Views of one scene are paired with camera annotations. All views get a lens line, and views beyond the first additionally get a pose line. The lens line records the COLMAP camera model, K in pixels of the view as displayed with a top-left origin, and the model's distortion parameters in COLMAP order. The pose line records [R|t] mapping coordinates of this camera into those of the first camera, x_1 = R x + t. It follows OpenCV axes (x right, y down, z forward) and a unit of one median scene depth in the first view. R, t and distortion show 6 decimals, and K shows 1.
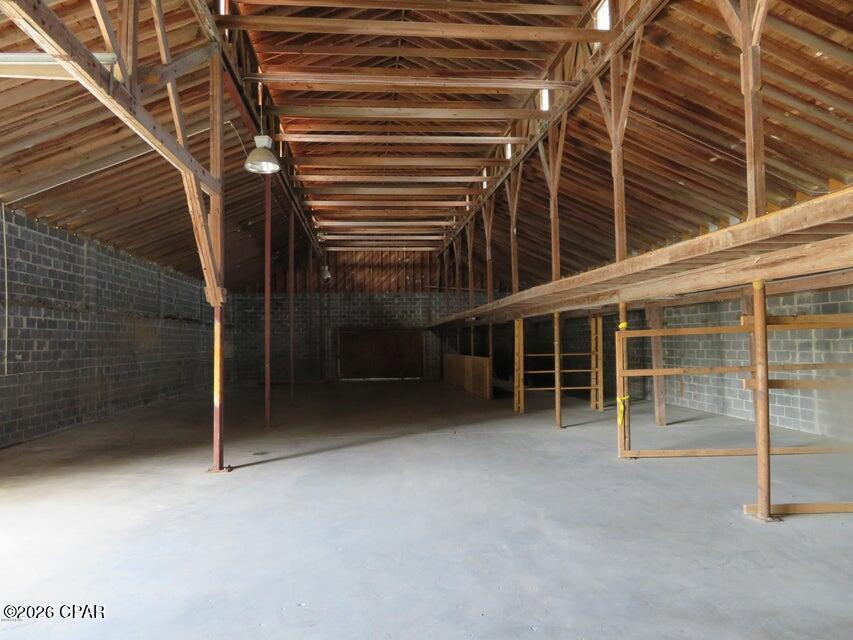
lens RADIAL K [[609.1, 0, 426.2], [0, 609.1, 320.1], [0, 0, 1]] dist [-0.011953, -0.003056]
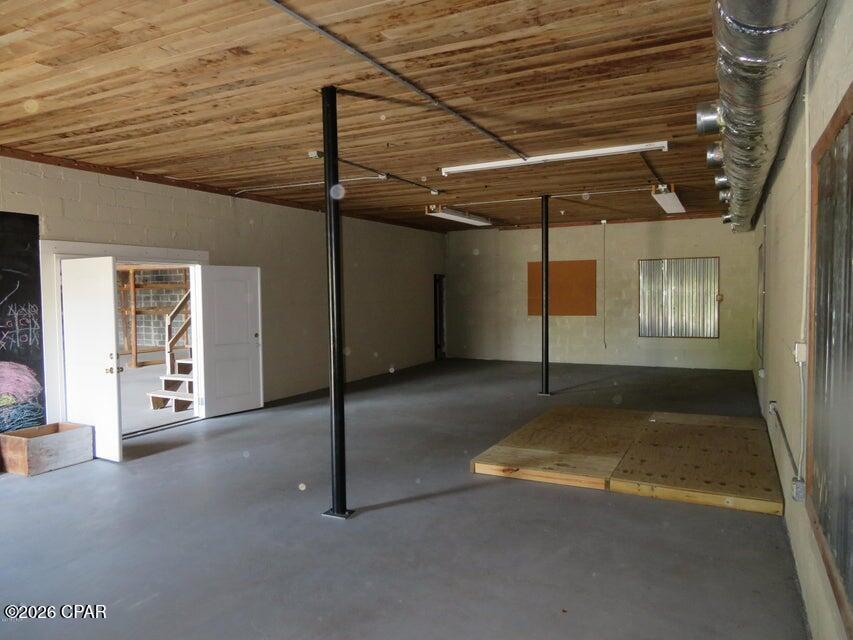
lens RADIAL K [[609.1, 0, 426.5], [0, 609.1, 321.2], [0, 0, 1]] dist [-0.011953, -0.003056]
pose [[0.539187, -0.036057, 0.841414, -0.360985], [-0.024944, 0.997961, 0.058750, -0.013557], [-0.841817, -0.052666, 0.537188, -0.542564]]
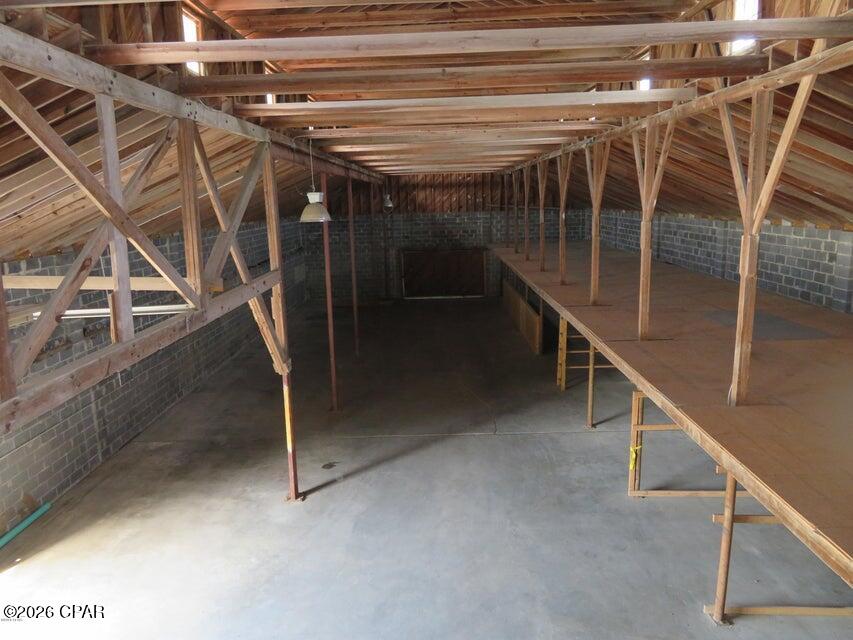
lens RADIAL K [[609.1, 0, 426.6], [0, 609.1, 315.5], [0, 0, 1]] dist [-0.011953, -0.003056]
pose [[0.993151, 0.009566, -0.116448, 0.042055], [0.017698, 0.972828, 0.230852, -0.244750], [0.115493, -0.231332, 0.965995, -0.054789]]
